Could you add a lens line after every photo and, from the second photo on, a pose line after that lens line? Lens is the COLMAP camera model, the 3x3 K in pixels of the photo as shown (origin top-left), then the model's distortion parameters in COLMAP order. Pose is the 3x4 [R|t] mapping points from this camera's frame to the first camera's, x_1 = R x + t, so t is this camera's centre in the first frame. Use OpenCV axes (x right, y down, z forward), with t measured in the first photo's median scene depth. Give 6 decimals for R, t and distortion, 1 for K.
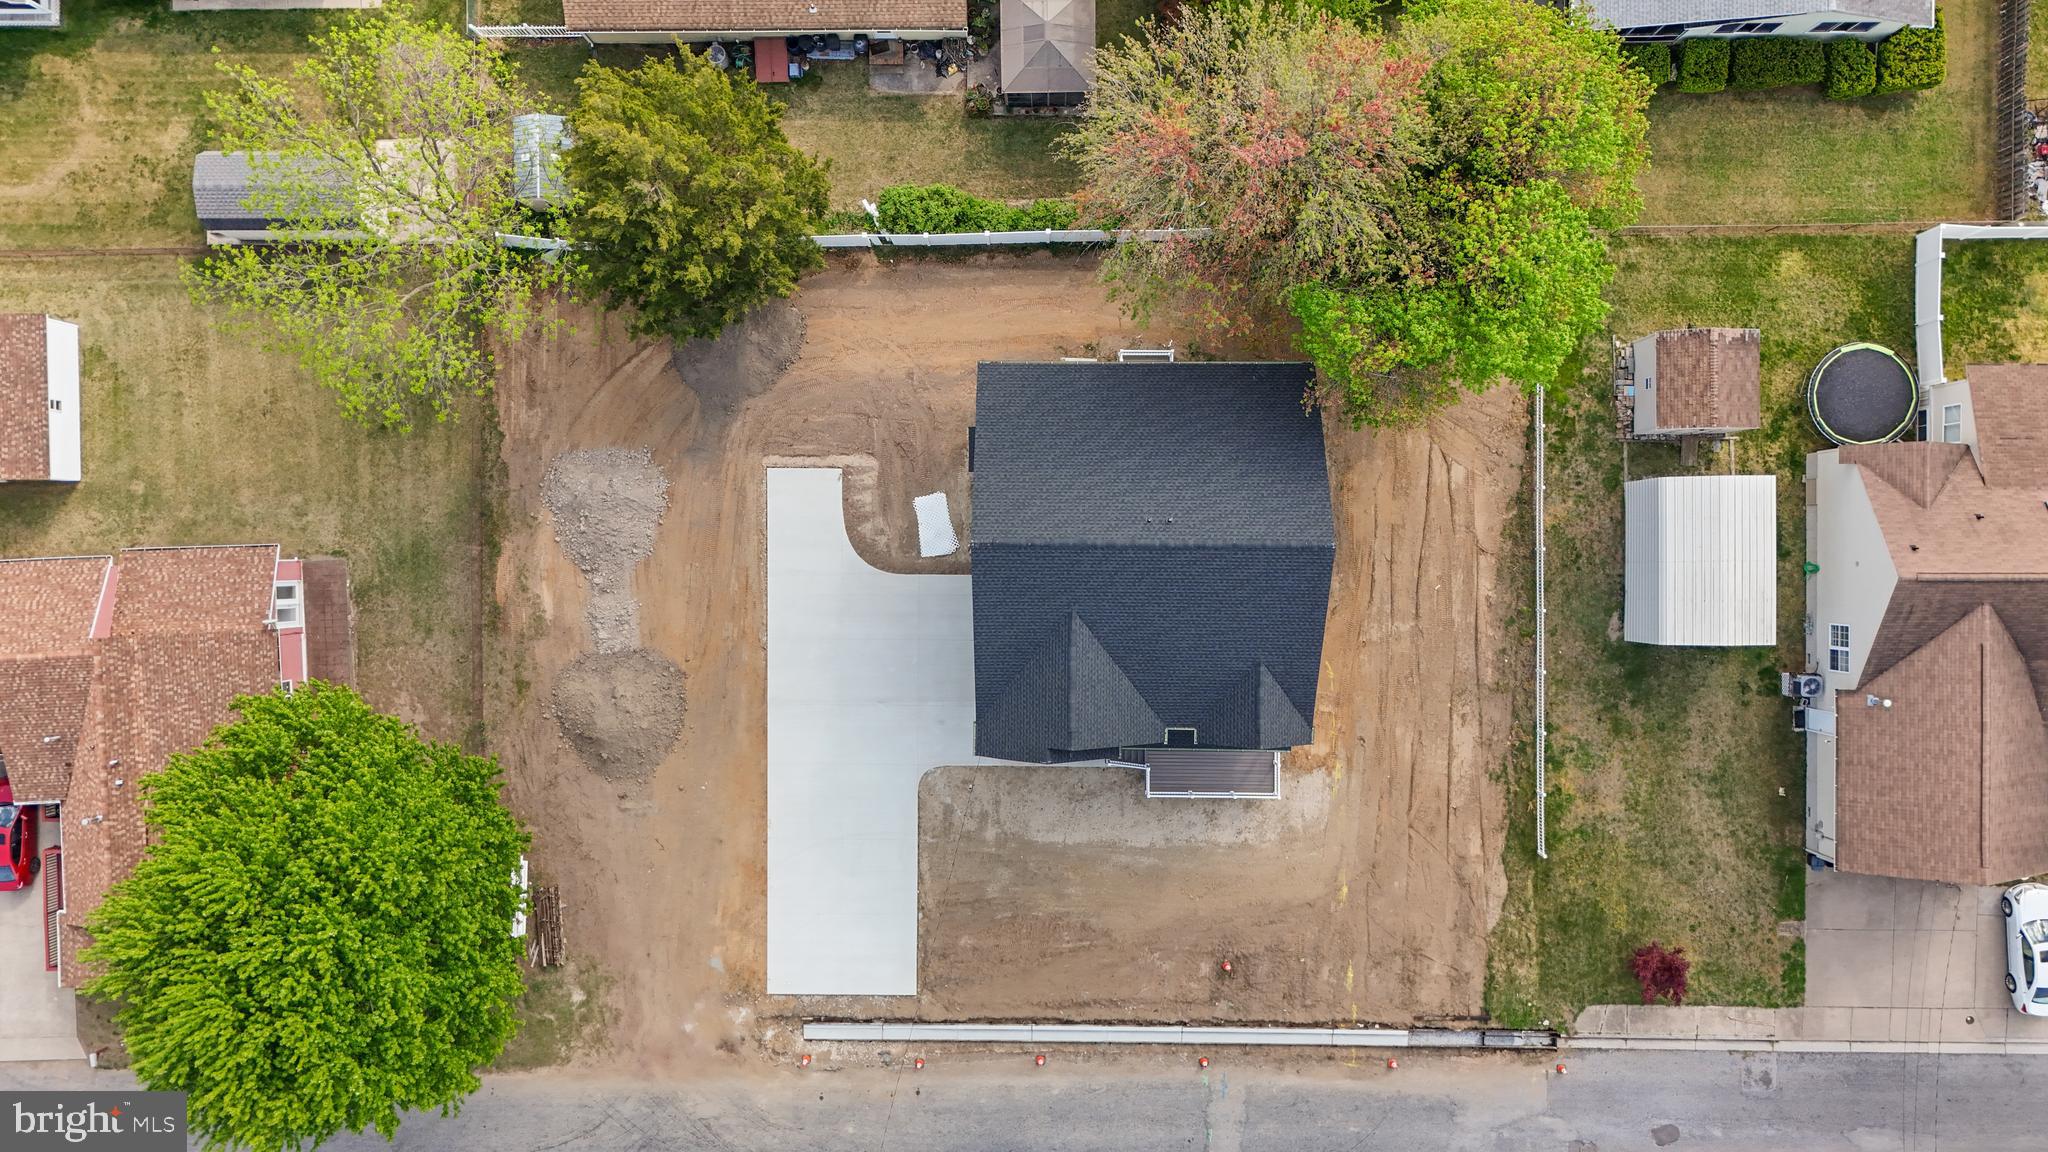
lens RADIAL K [[1527.3, 0, 1019.0], [0, 1527.3, 569.4], [0, 0, 1]] dist [0.009565, -0.001339]
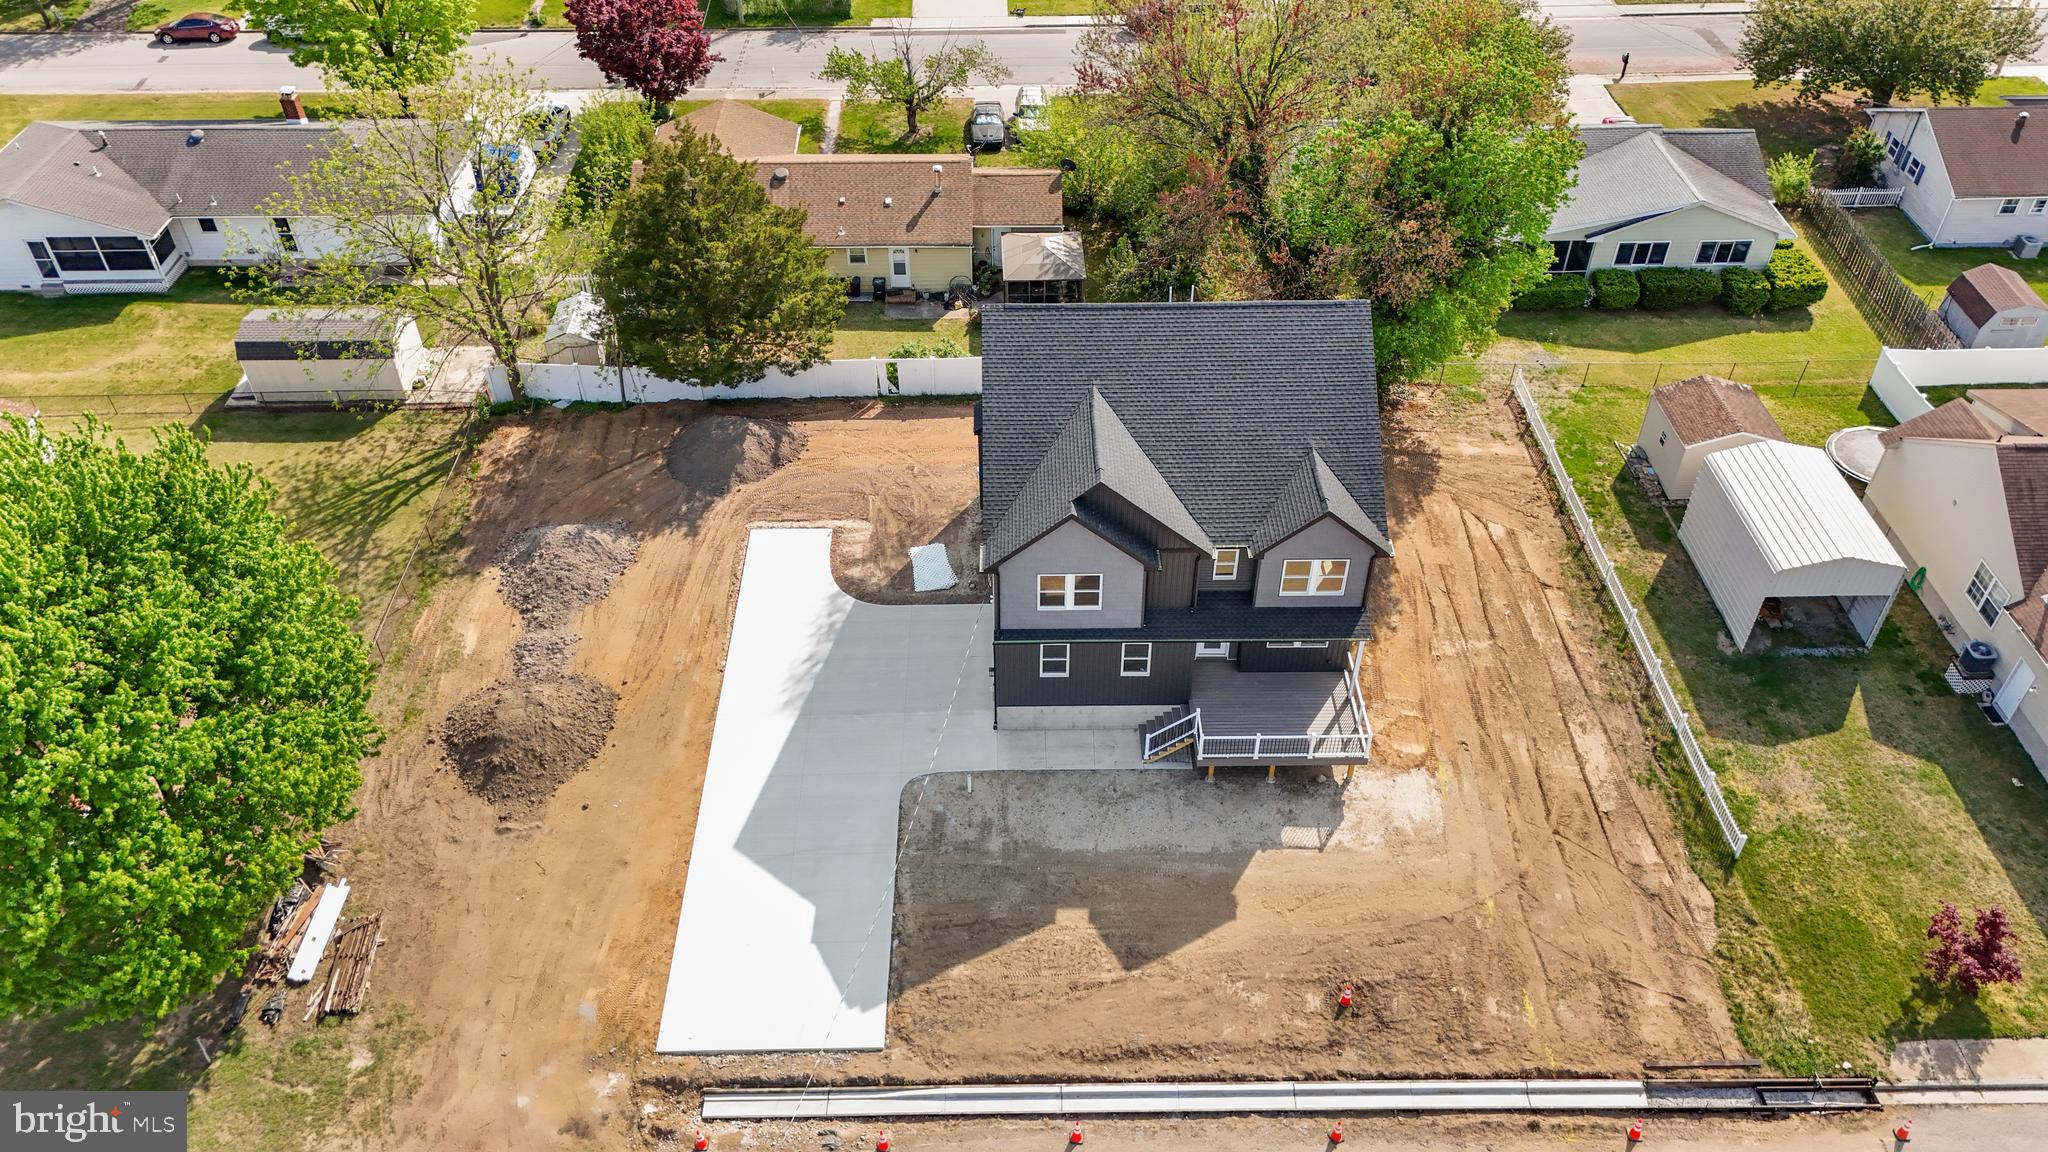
lens RADIAL K [[1527.3, 0, 1025.3], [0, 1527.3, 572.5], [0, 0, 1]] dist [0.009565, -0.001339]
pose [[0.999692, -0.001221, 0.024773, -0.022411], [0.019655, 0.648170, -0.761242, 0.650602], [-0.015128, 0.761495, 0.647995, 0.419603]]
